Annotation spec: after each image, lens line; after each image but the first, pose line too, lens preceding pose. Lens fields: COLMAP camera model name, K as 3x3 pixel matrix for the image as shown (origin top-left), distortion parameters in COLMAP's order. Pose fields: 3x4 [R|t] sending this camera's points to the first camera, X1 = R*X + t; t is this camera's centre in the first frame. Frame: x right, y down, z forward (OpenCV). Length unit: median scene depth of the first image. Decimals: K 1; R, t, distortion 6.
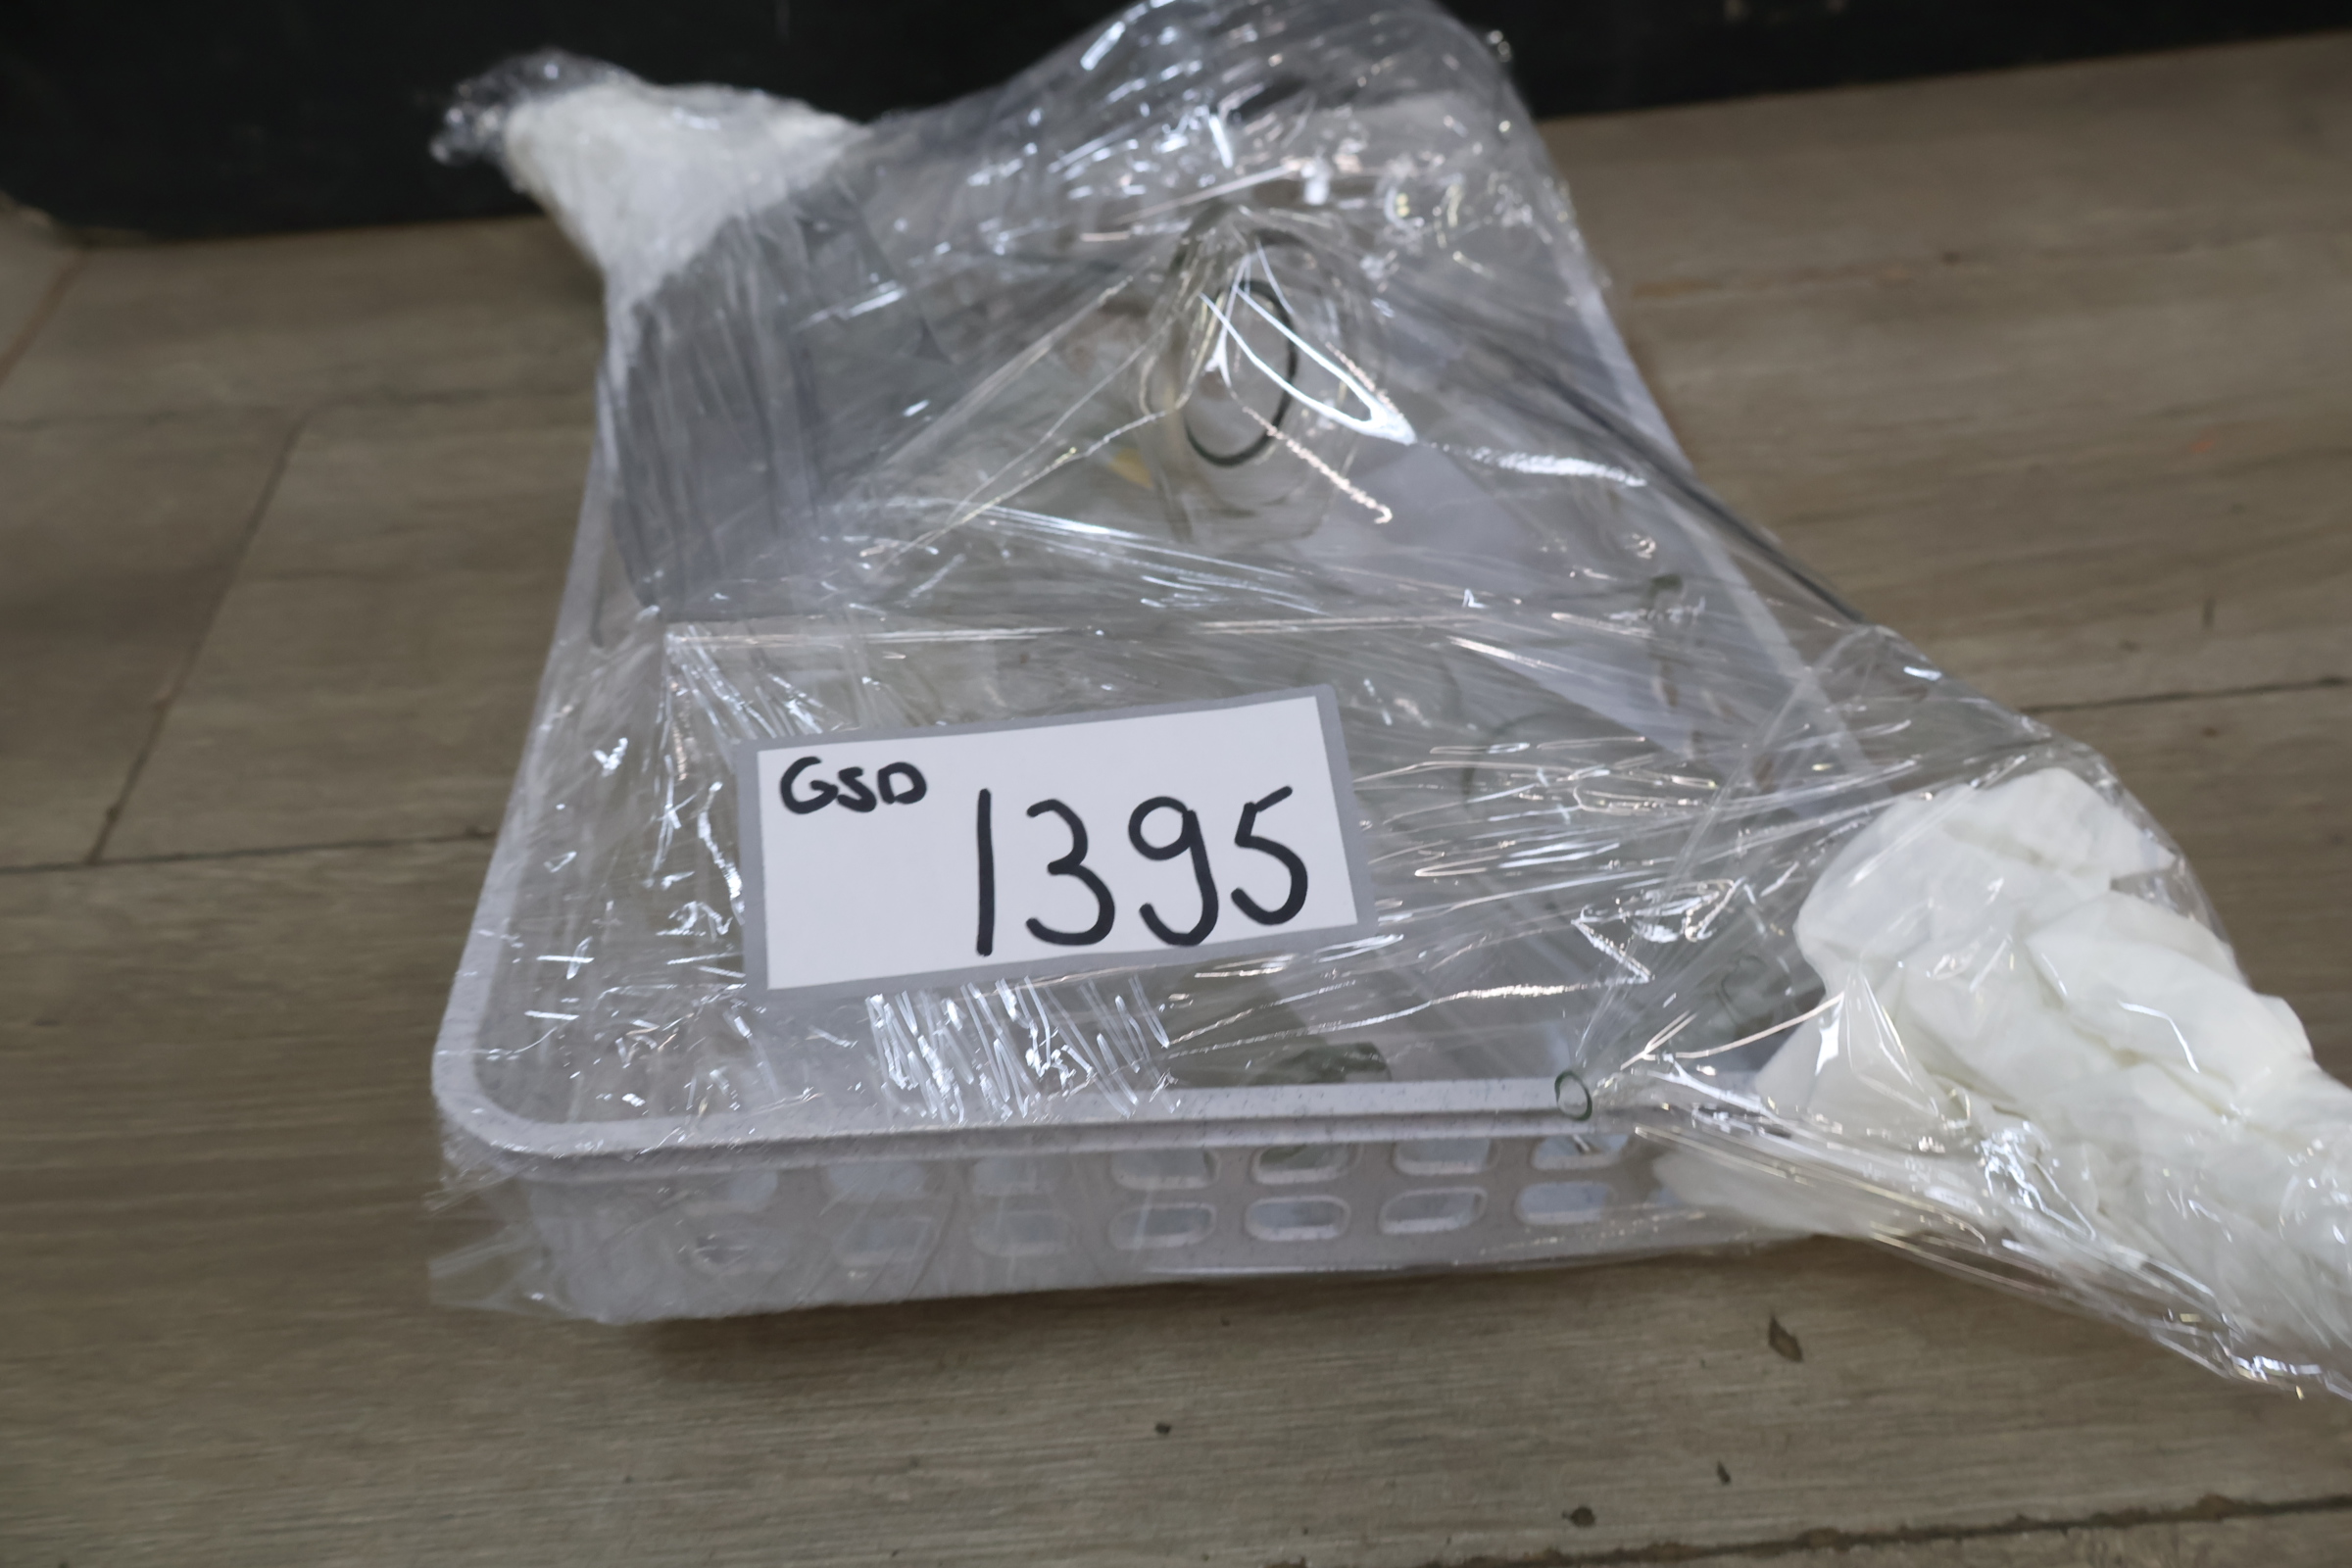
lens RADIAL K [[2032.2, 0, 1168.5], [0, 2032.2, 776.9], [0, 0, 1]] dist [0.012230, 0.004811]
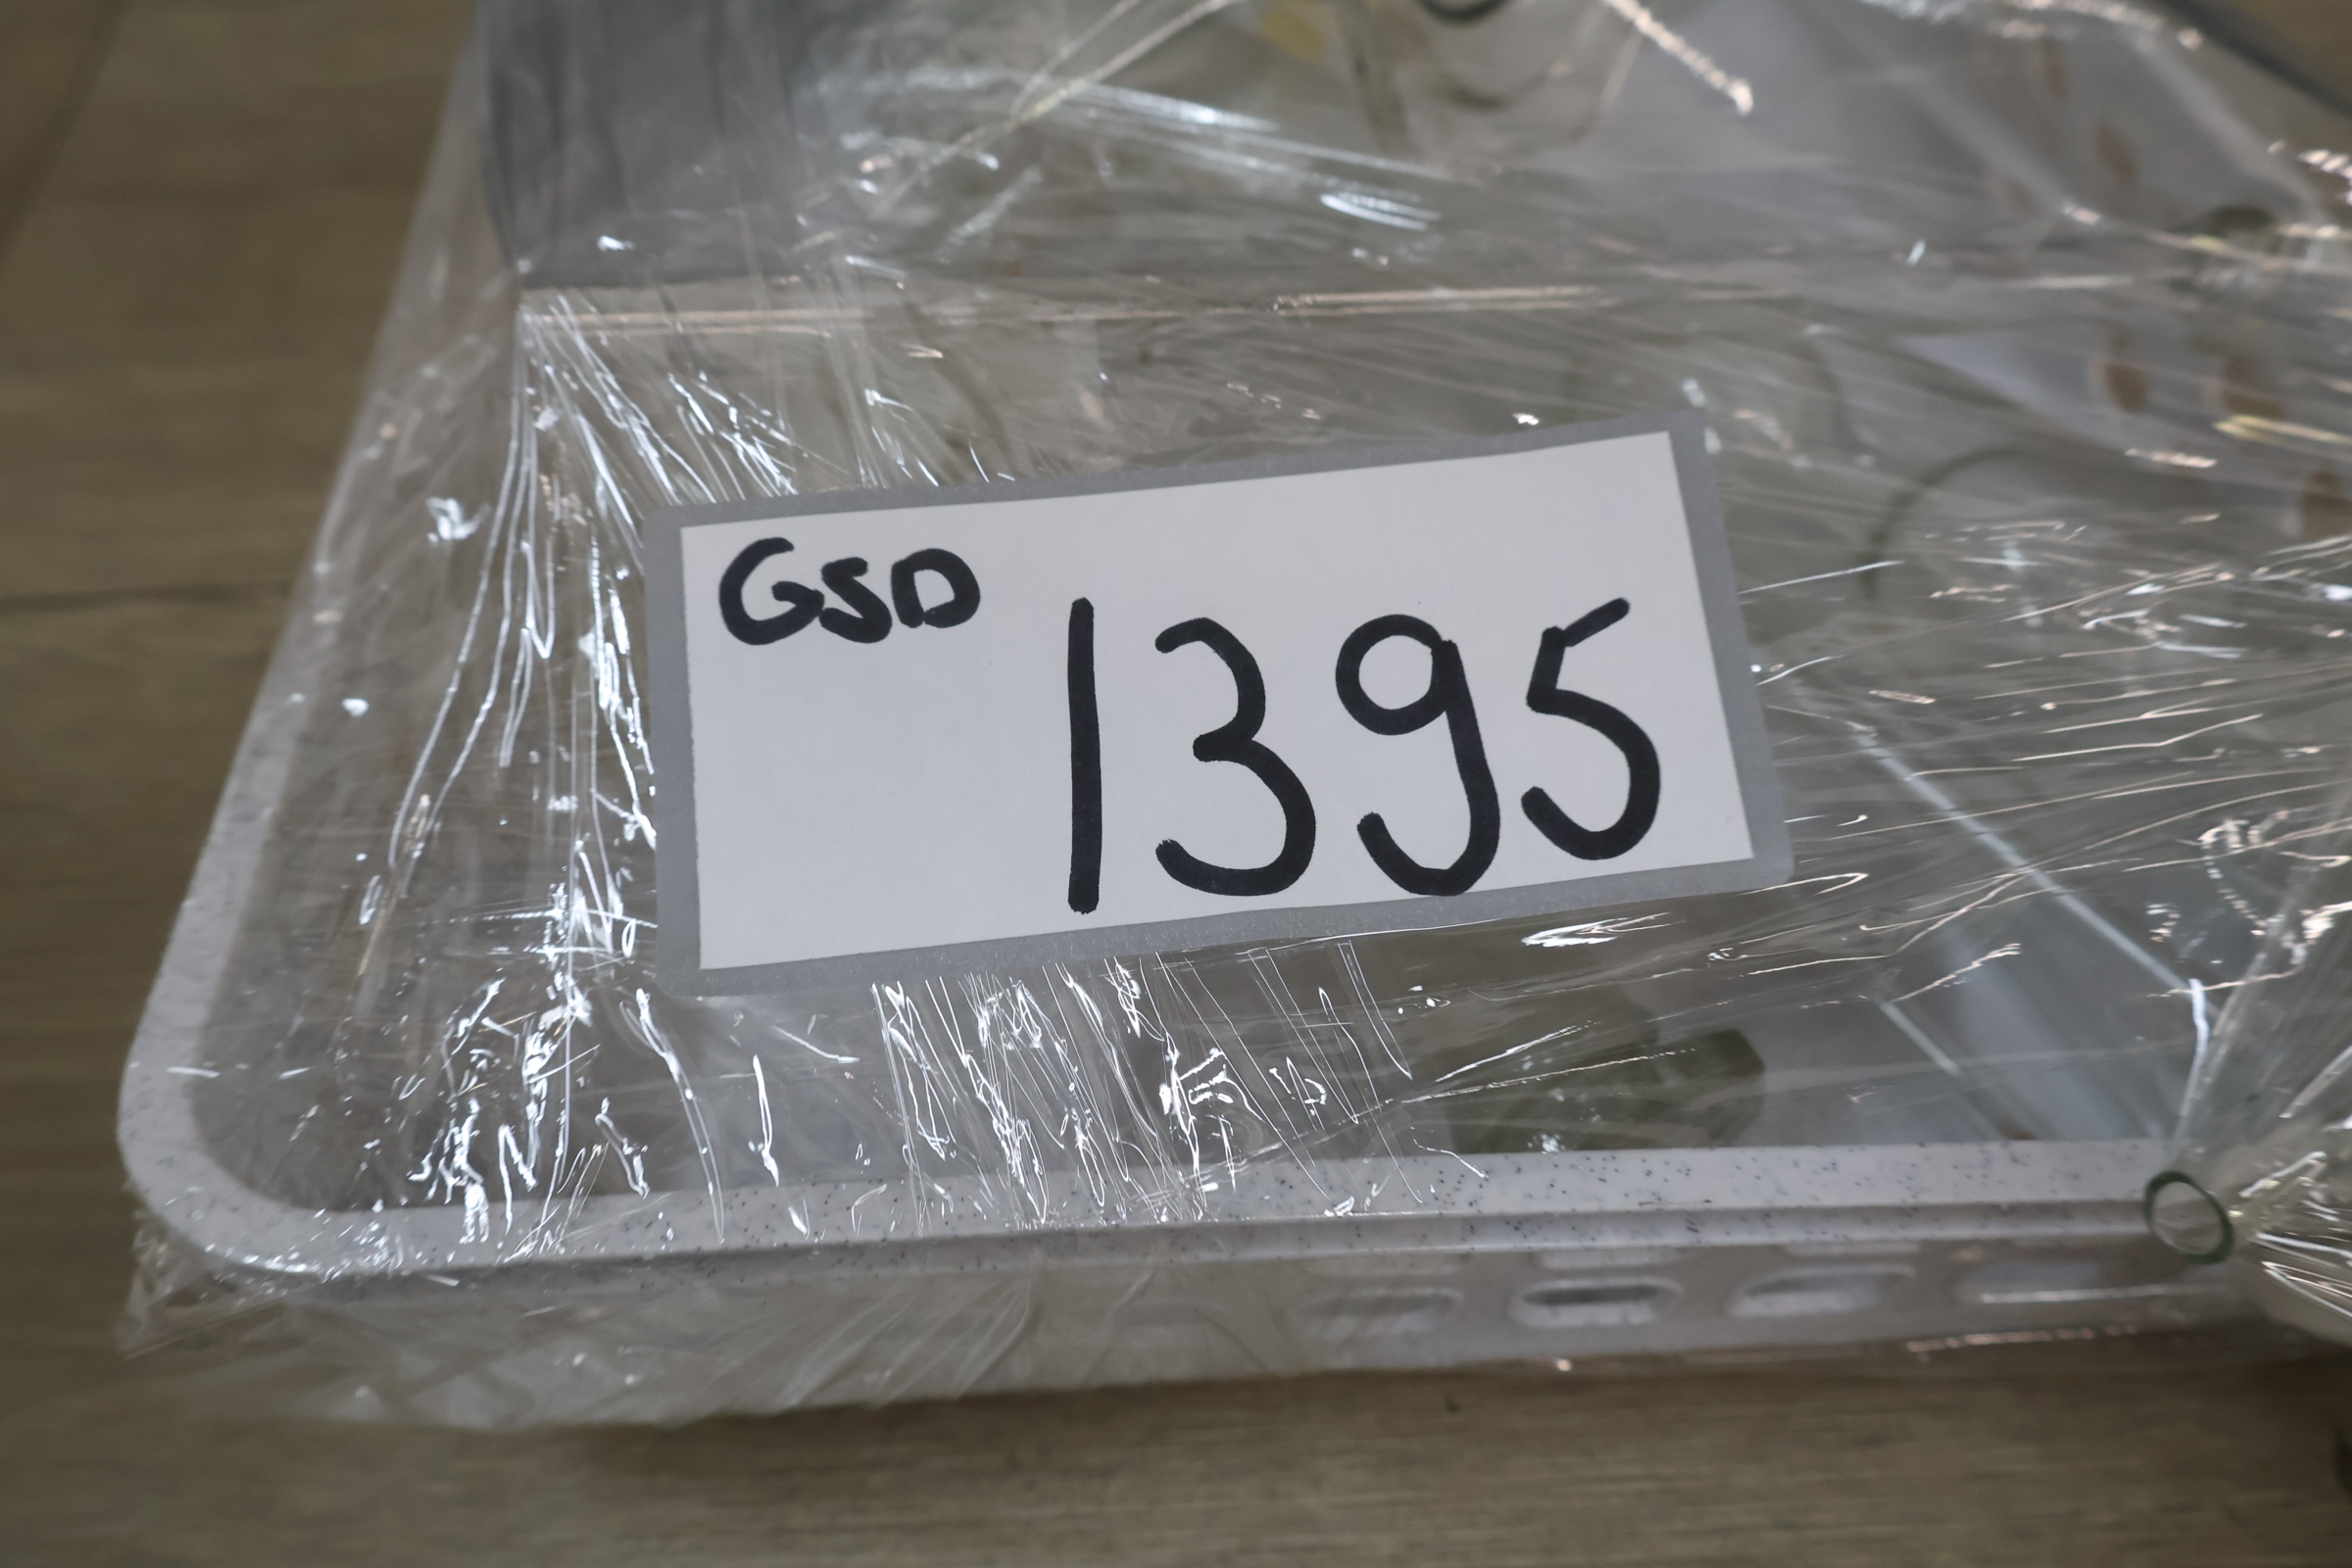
lens RADIAL K [[2032.2, 0, 1166.5], [0, 2032.2, 769.0], [0, 0, 1]] dist [0.012230, 0.004811]
pose [[0.999349, 0.012174, -0.033964, -0.045187], [-0.005989, 0.984267, 0.176586, -0.045511], [0.035580, -0.176268, 0.983699, 0.420541]]
